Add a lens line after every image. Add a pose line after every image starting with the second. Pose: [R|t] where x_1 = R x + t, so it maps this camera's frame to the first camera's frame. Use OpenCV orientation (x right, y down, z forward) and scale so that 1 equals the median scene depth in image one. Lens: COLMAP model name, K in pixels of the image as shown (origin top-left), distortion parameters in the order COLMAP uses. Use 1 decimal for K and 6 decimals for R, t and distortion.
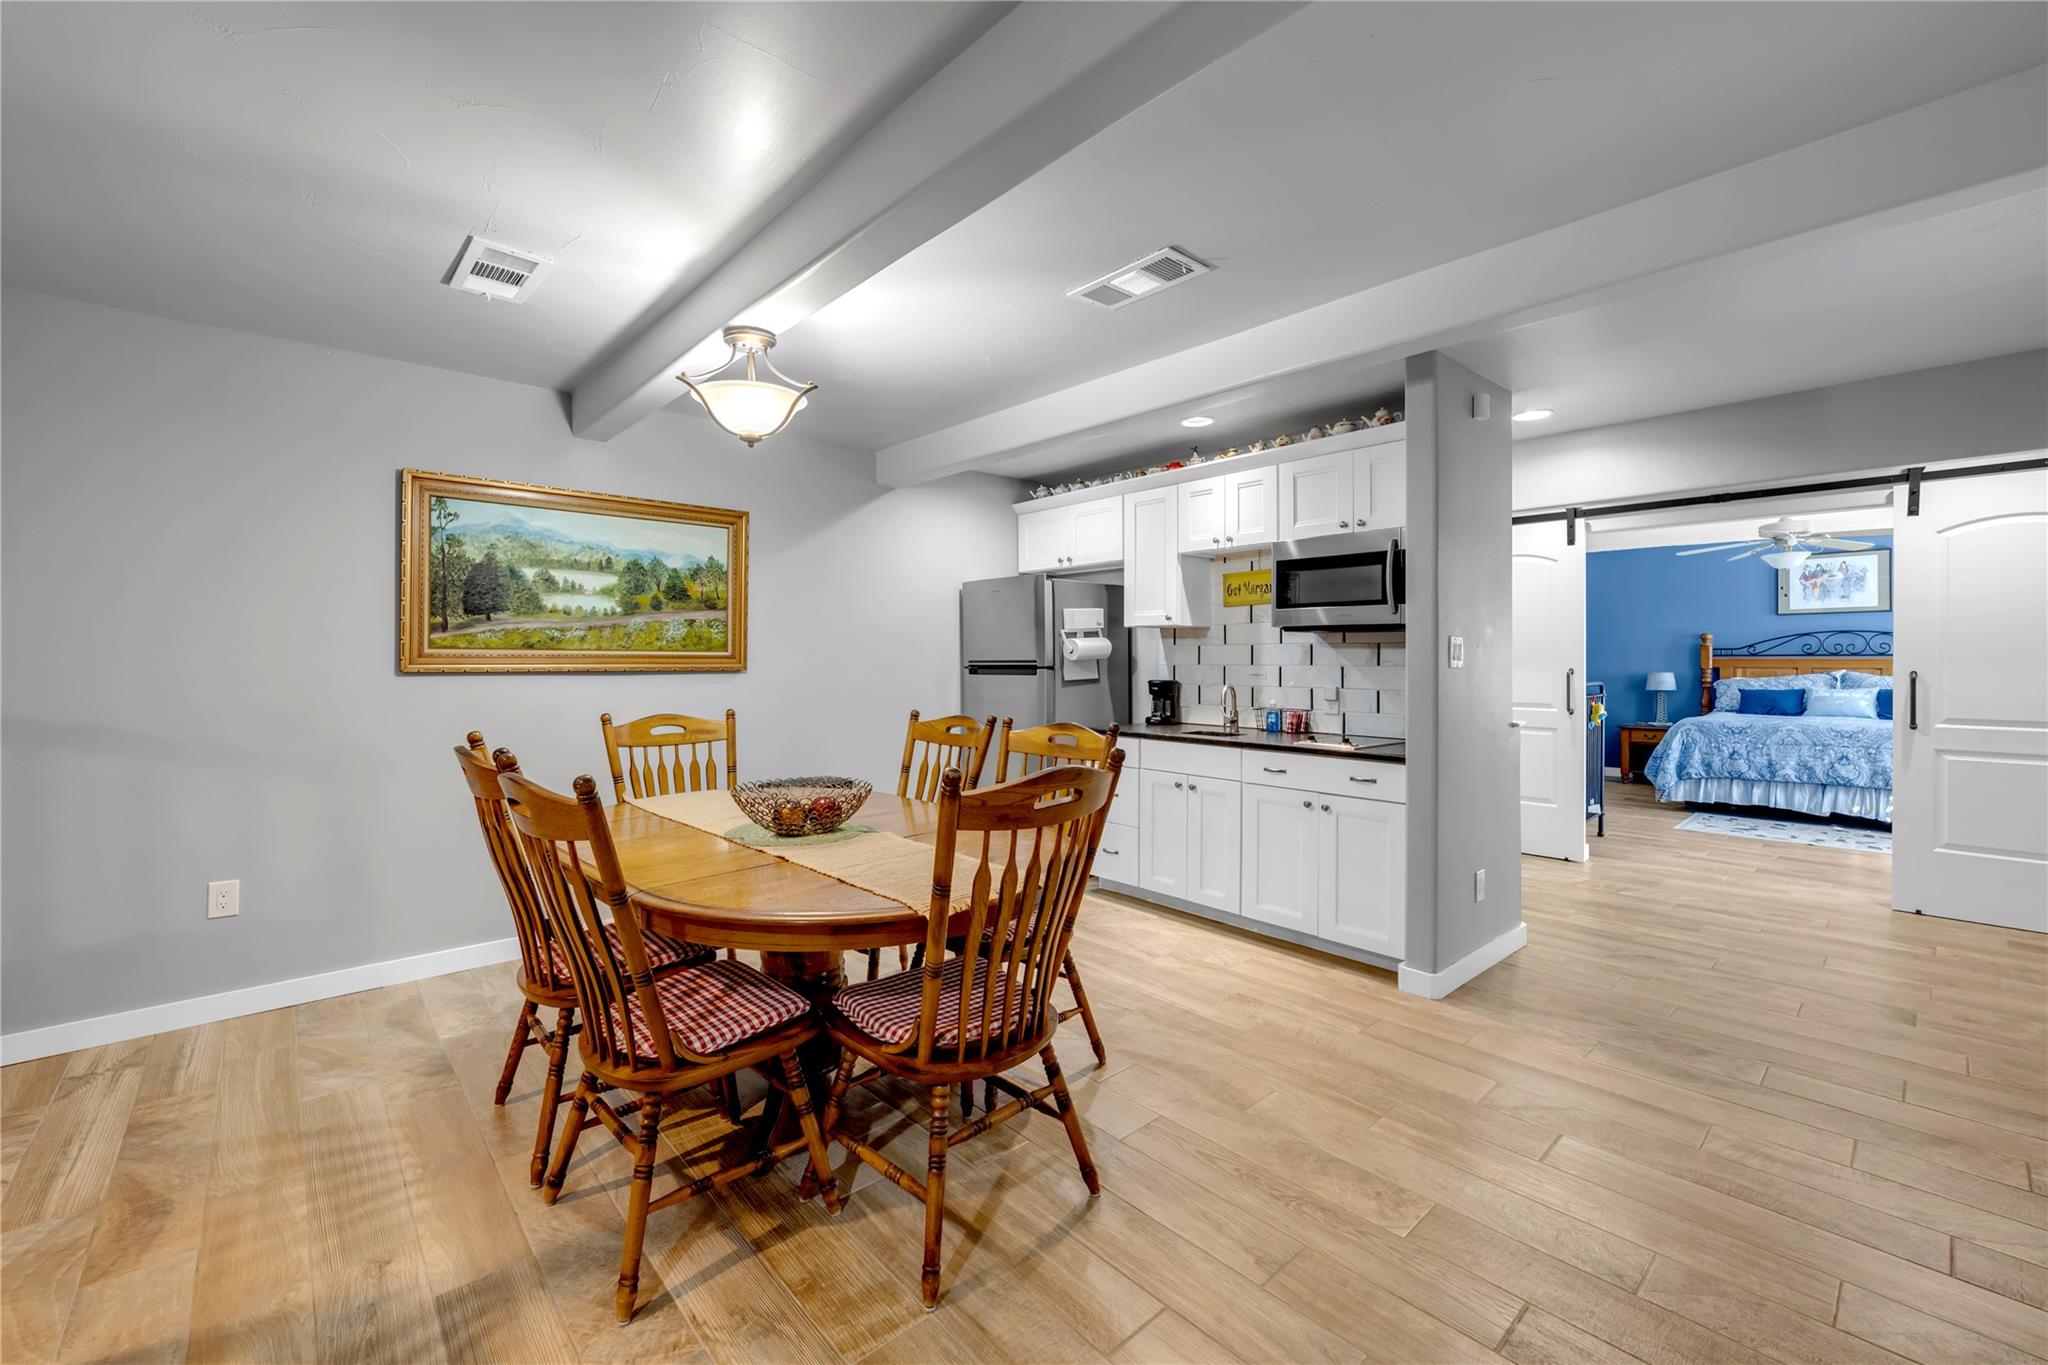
lens RADIAL K [[870.6, 0, 1003.6], [0, 870.6, 658.2], [0, 0, 1]] dist [0.002871, 0.000253]
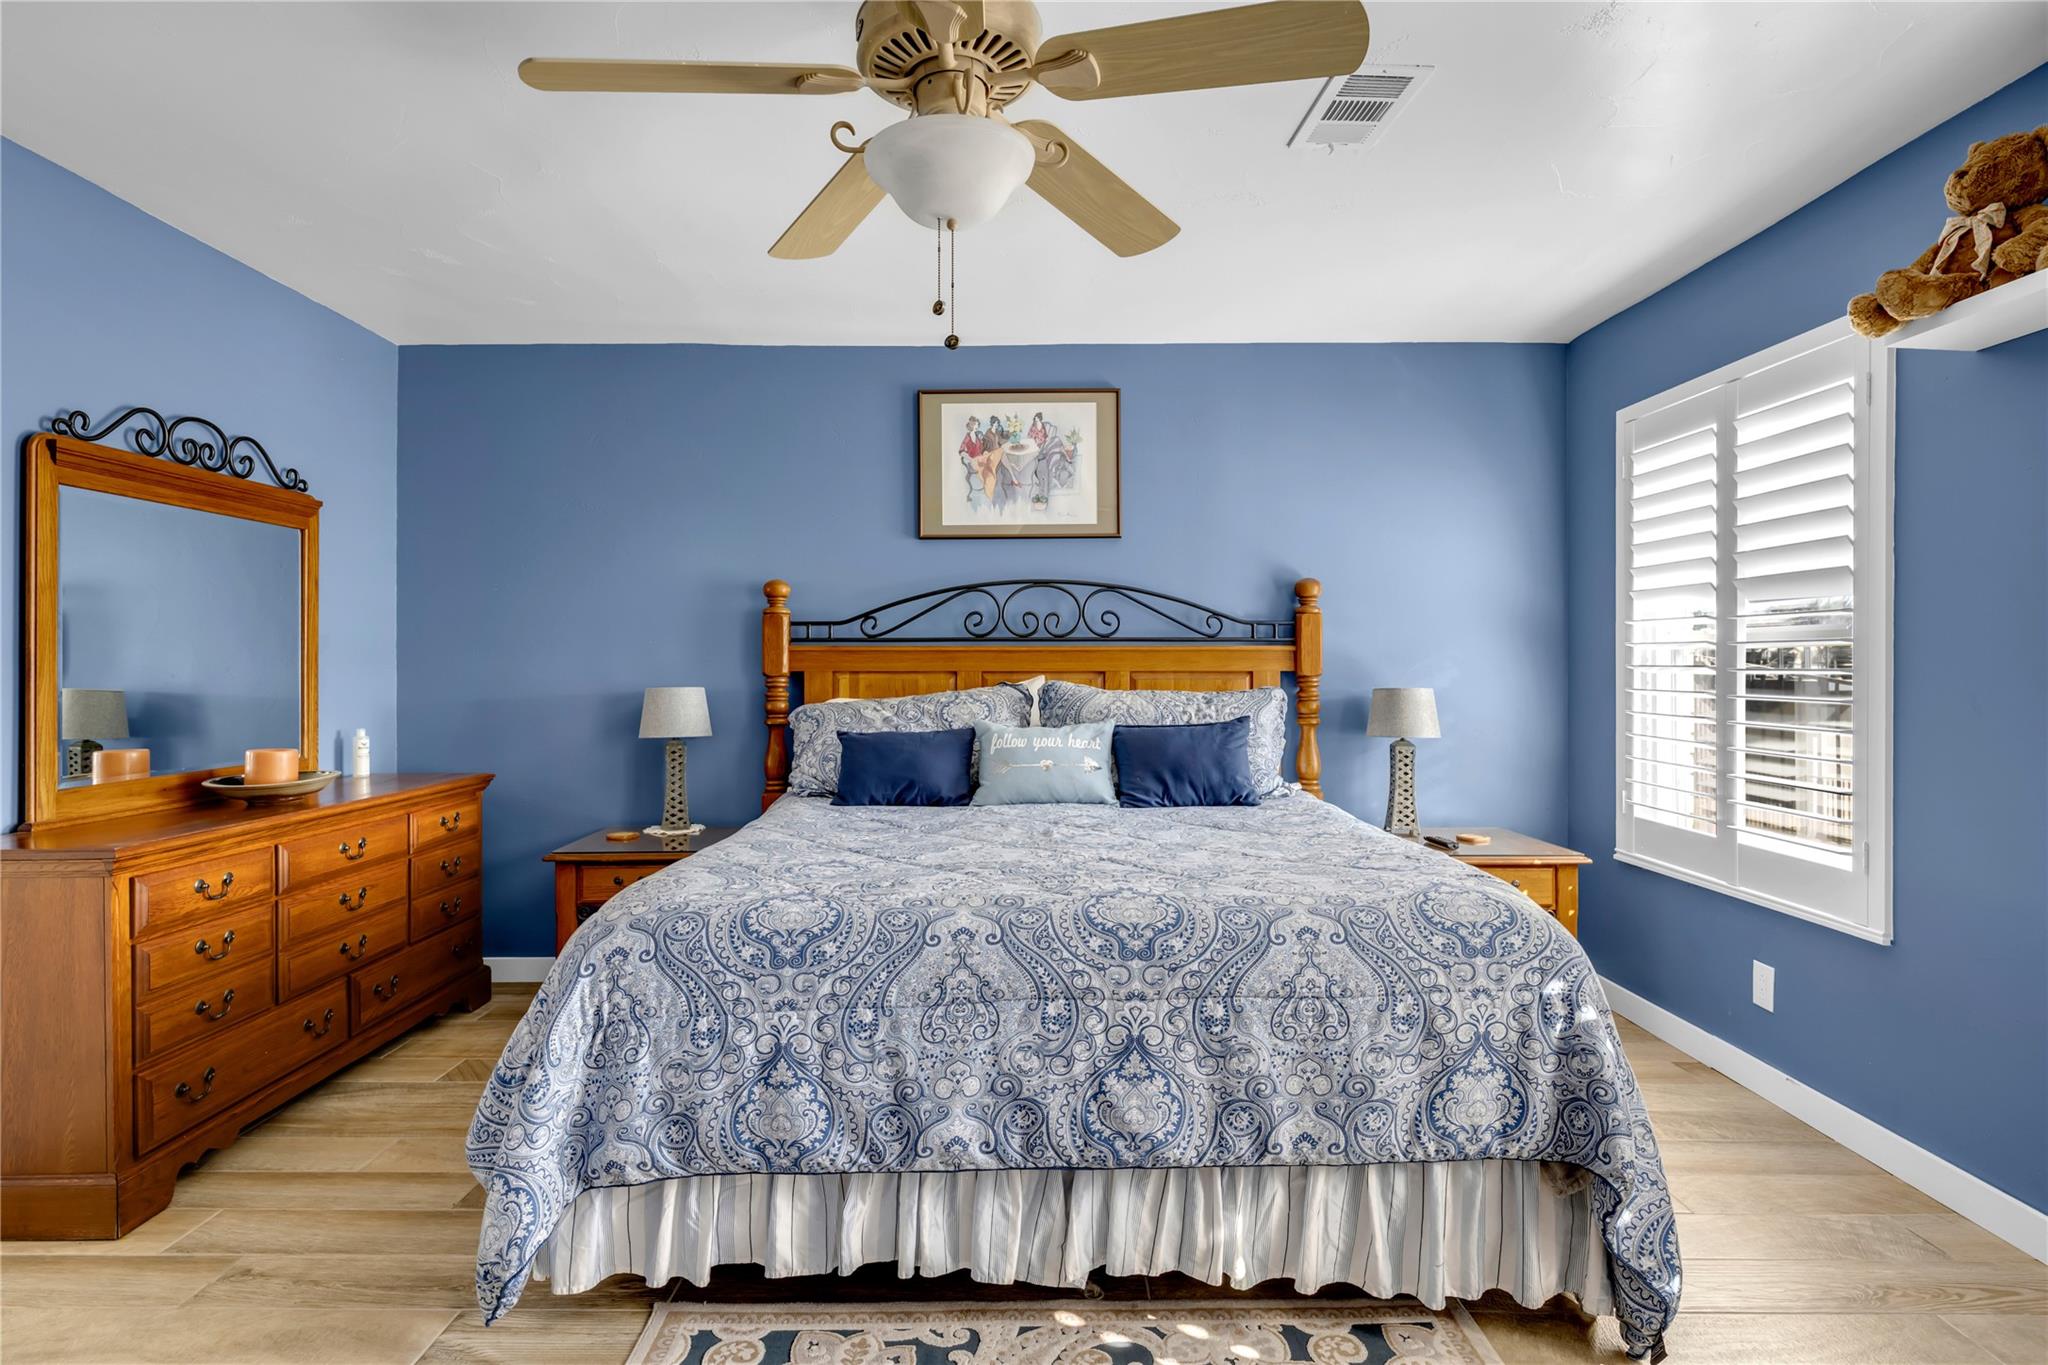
lens RADIAL K [[870.6, 0, 1025.0], [0, 870.6, 674.0], [0, 0, 1]] dist [0.002871, 0.000253]
pose [[0.657742, -0.007054, 0.753210, 0.668835], [-0.000128, 0.999955, 0.009477, 0.008789], [-0.753243, -0.006330, 0.657711, 0.757859]]
